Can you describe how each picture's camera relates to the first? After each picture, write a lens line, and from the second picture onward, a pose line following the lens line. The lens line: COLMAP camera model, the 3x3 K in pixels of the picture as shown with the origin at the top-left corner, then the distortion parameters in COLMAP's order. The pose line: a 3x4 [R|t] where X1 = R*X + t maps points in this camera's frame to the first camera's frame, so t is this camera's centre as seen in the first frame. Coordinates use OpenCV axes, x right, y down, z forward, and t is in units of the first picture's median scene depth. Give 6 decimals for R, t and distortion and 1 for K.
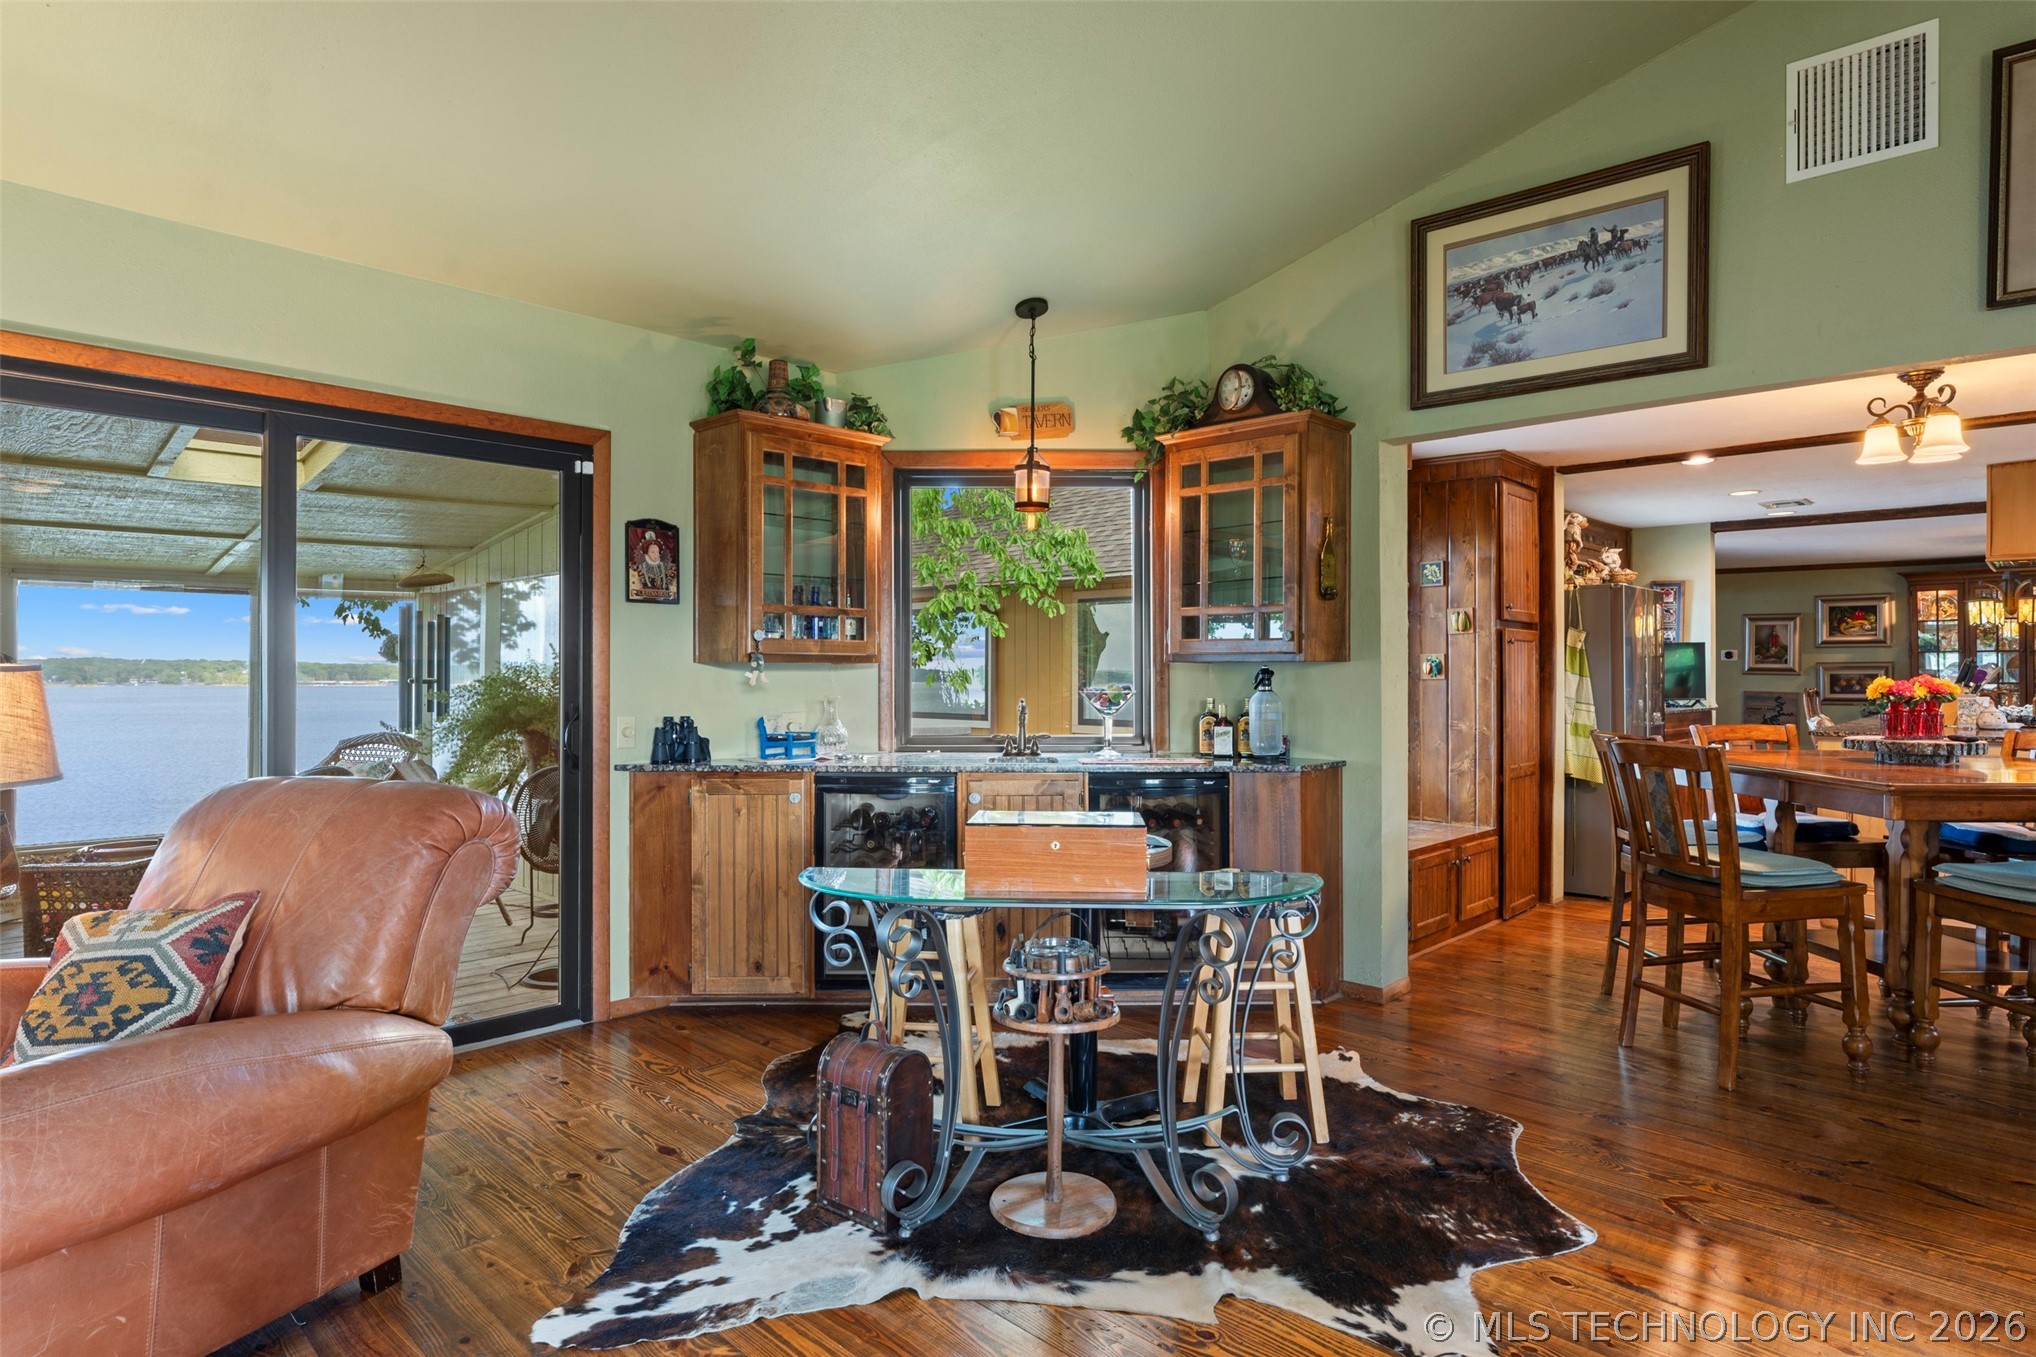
lens RADIAL K [[1090.2, 0, 1024.7], [0, 1090.2, 671.1], [0, 0, 1]] dist [-0.026060, 0.002279]
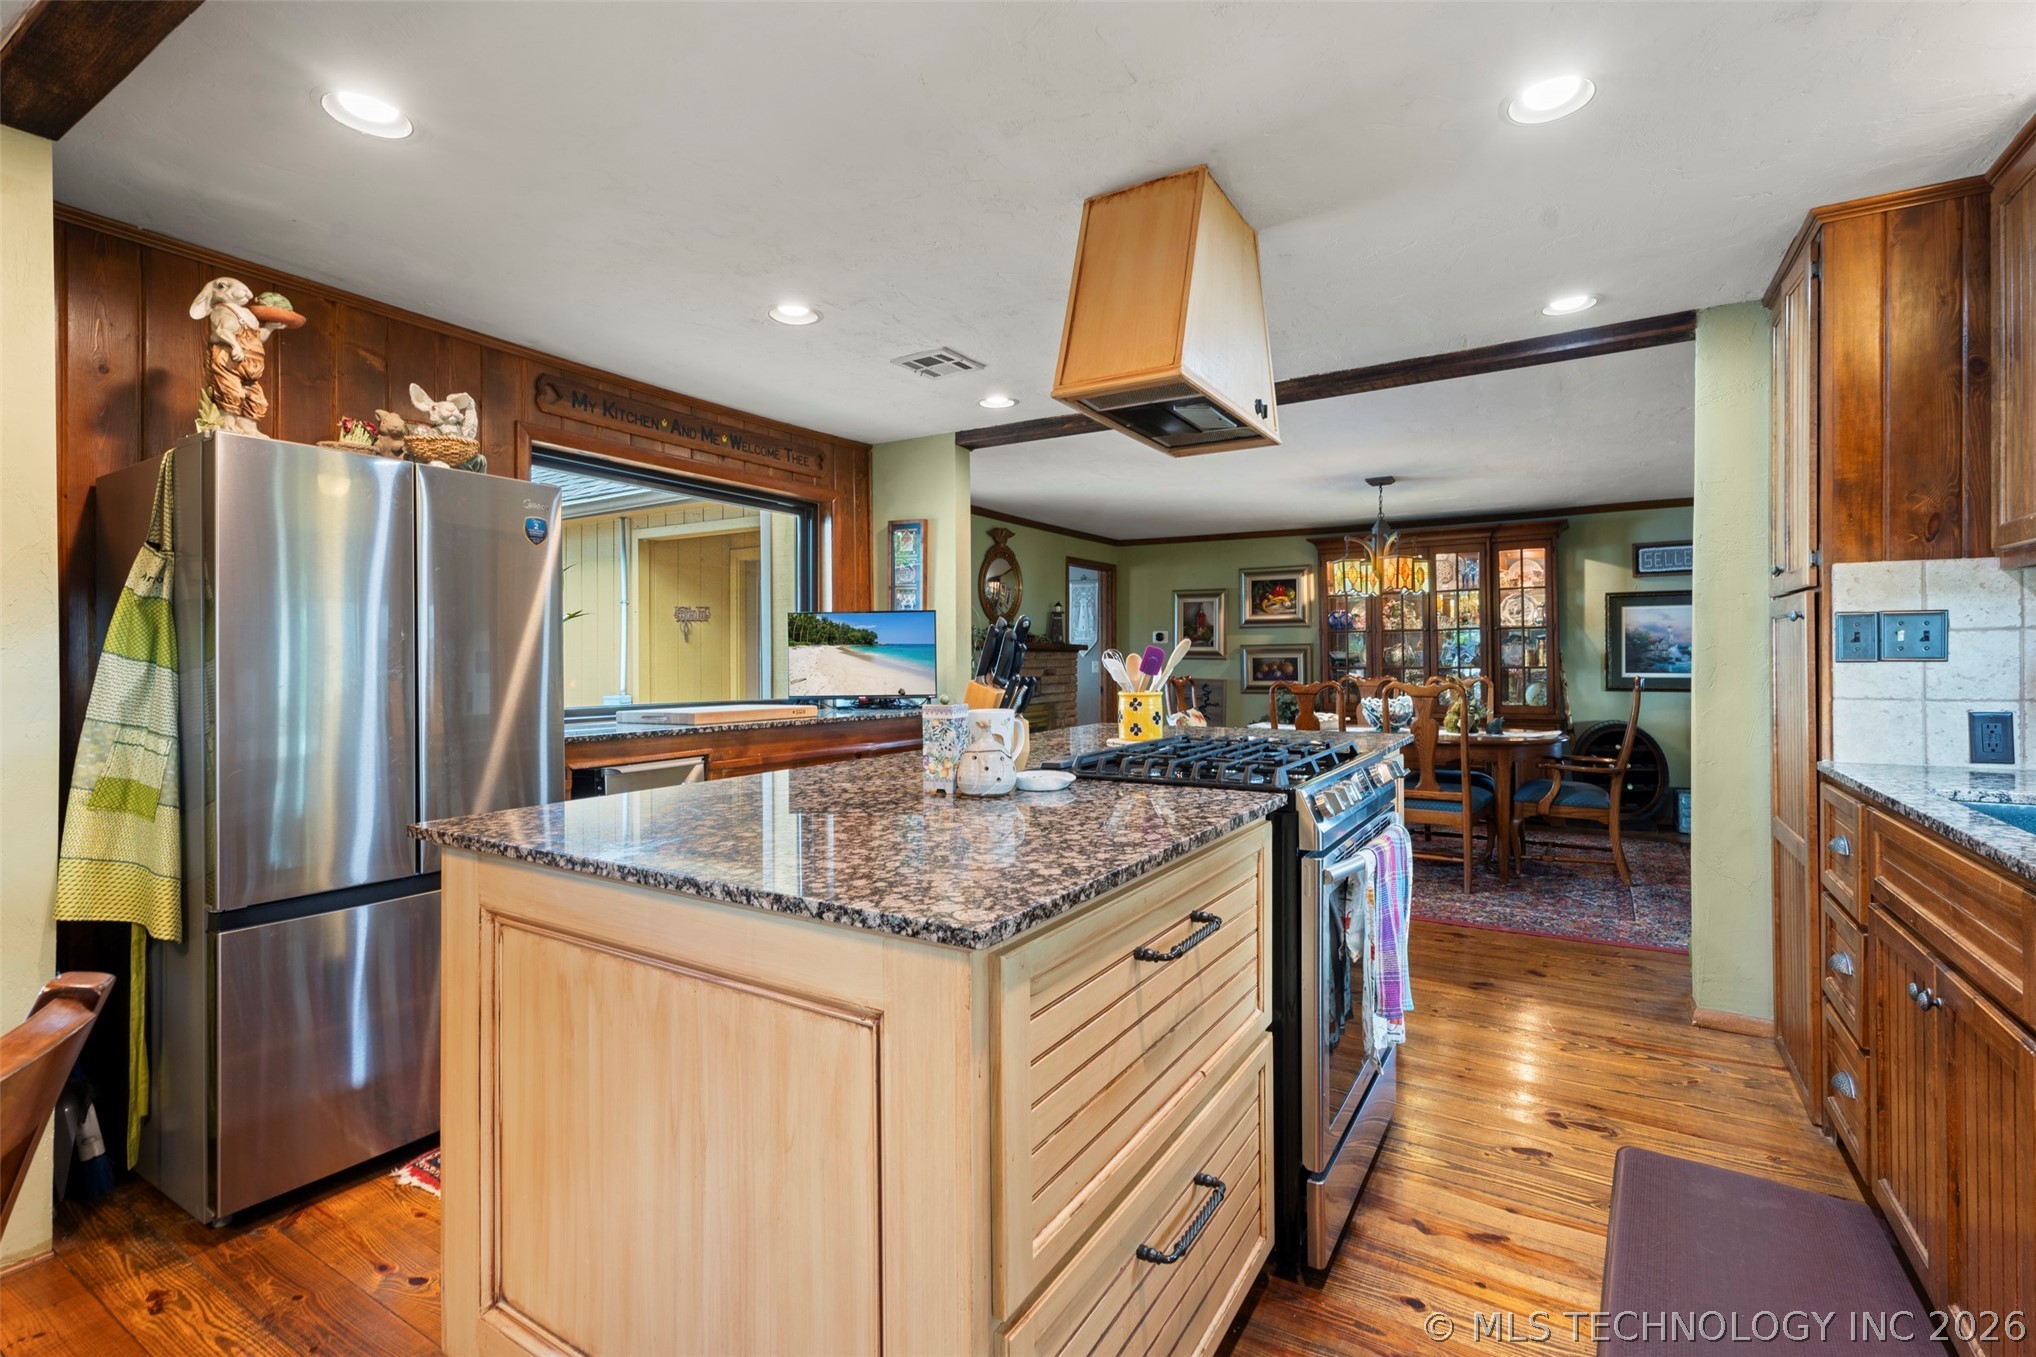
lens RADIAL K [[909.0, 0, 1032.9], [0, 909.0, 652.5], [0, 0, 1]] dist [0.003003, -0.001992]
pose [[0.973382, -0.001860, 0.229183, 1.126470], [0.003314, 0.999977, -0.005961, 0.005912], [-0.229167, 0.006562, 0.973365, 0.890911]]
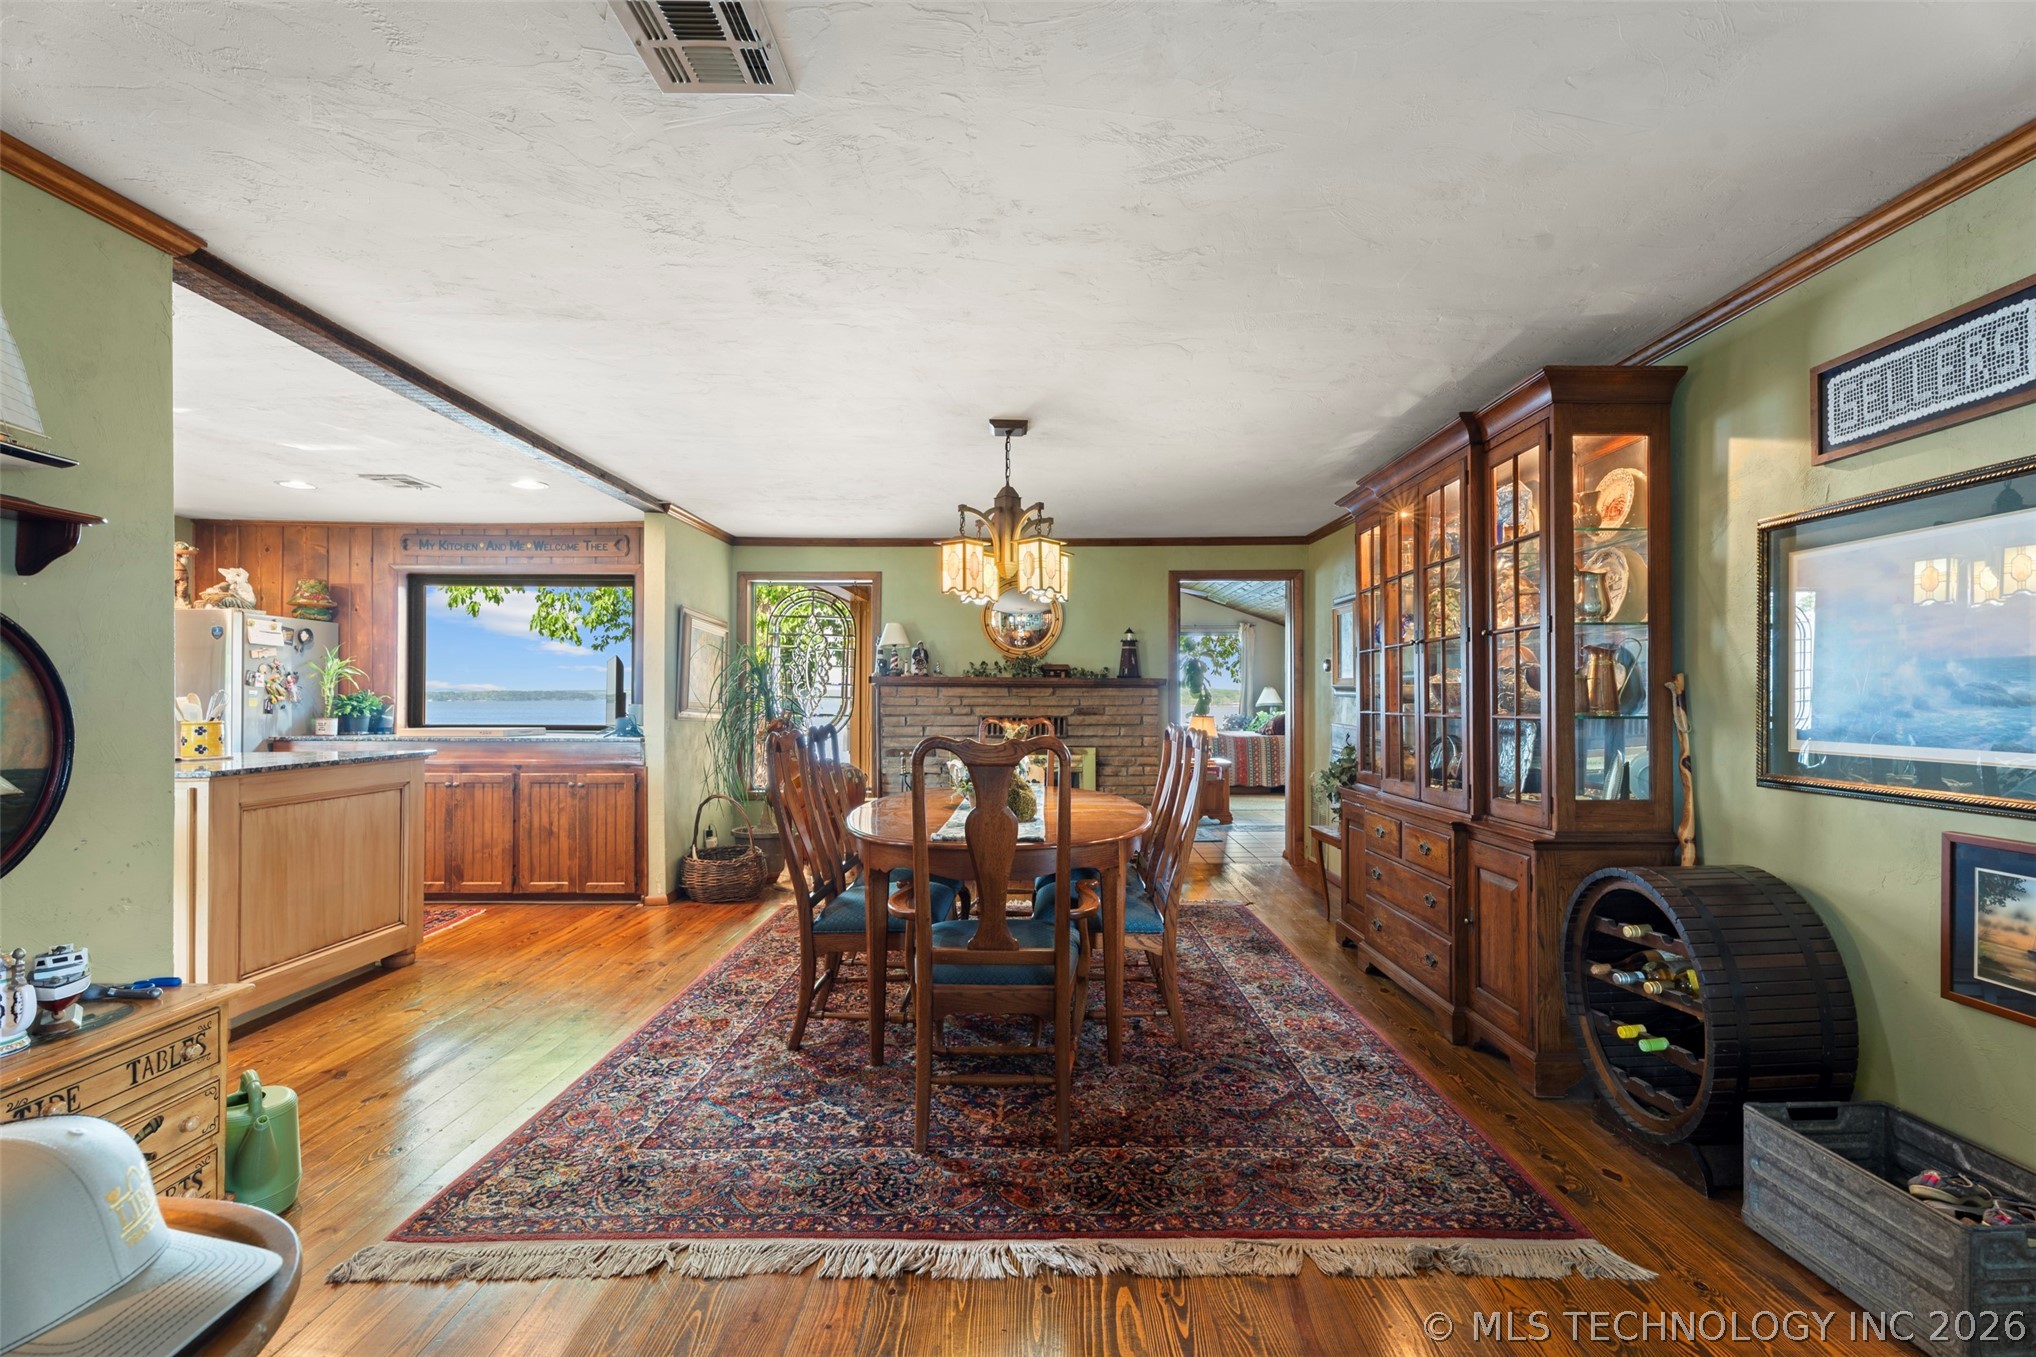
lens RADIAL K [[909.0, 0, 1026.9], [0, 909.0, 694.3], [0, 0, 1]] dist [0.003003, -0.001992]
pose [[0.694754, -0.001623, -0.719245, 2.636768], [0.001578, 0.999998, -0.000733, 0.006330], [0.719245, -0.000626, 0.694756, 1.498183]]
